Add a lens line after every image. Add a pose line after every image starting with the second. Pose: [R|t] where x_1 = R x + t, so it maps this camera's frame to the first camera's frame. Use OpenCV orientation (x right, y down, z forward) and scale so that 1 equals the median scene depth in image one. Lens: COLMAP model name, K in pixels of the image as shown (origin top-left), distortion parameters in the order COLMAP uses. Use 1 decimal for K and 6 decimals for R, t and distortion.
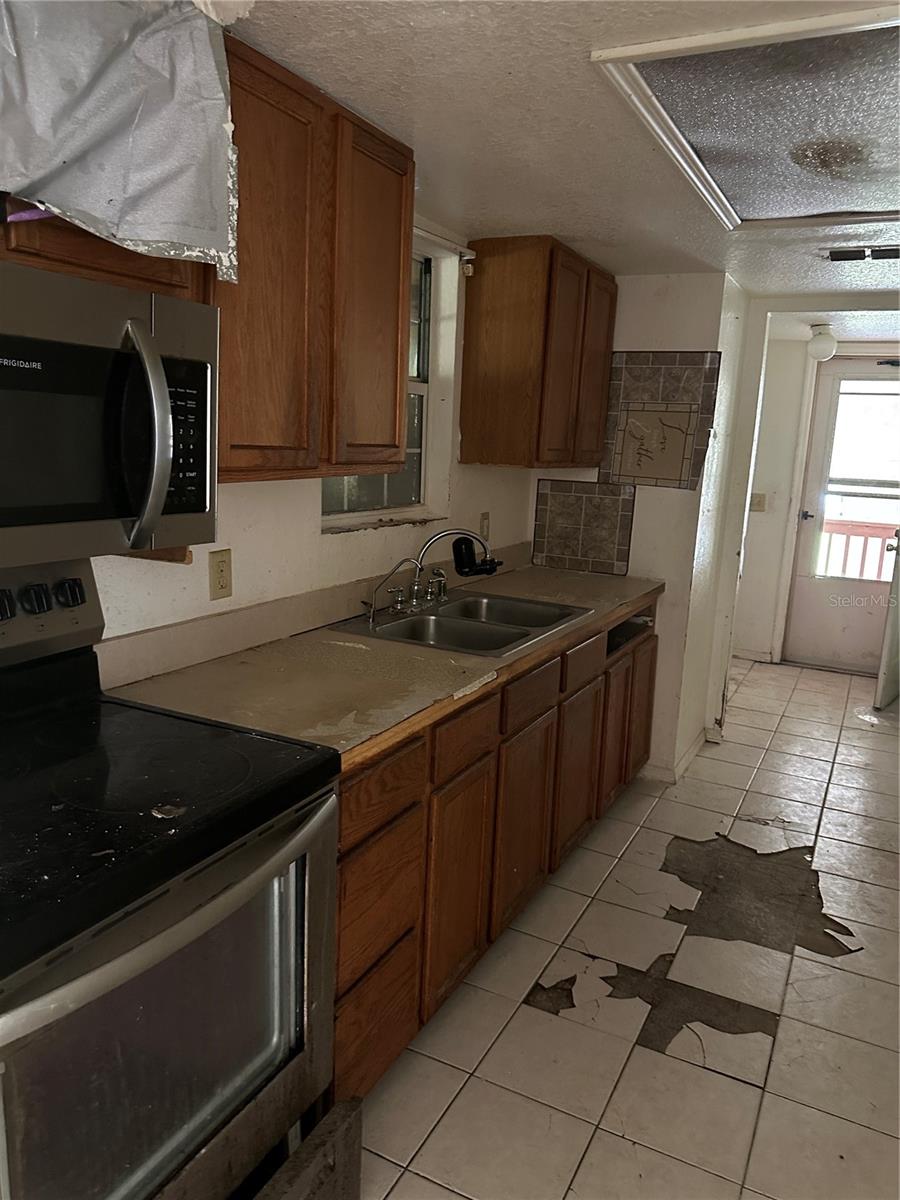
lens RADIAL K [[857.8, 0, 460.4], [0, 857.8, 600.4], [0, 0, 1]] dist [0.022387, -0.010334]
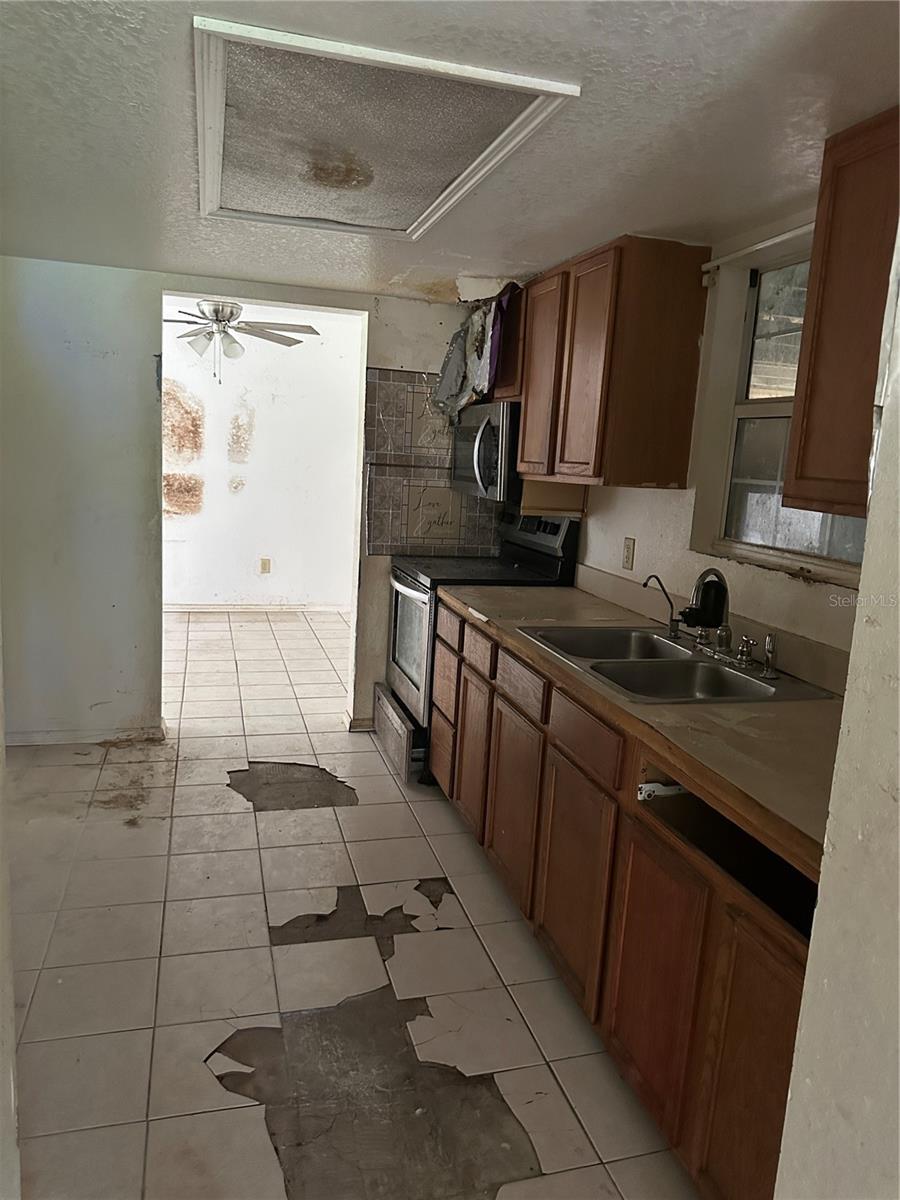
lens RADIAL K [[857.8, 0, 456.7], [0, 857.8, 600.9], [0, 0, 1]] dist [0.022387, -0.010334]
pose [[-0.728999, 0.024245, -0.684085, 0.928238], [-0.219876, 0.938118, 0.267560, -0.273282], [0.648240, 0.345465, -0.678556, 1.729792]]
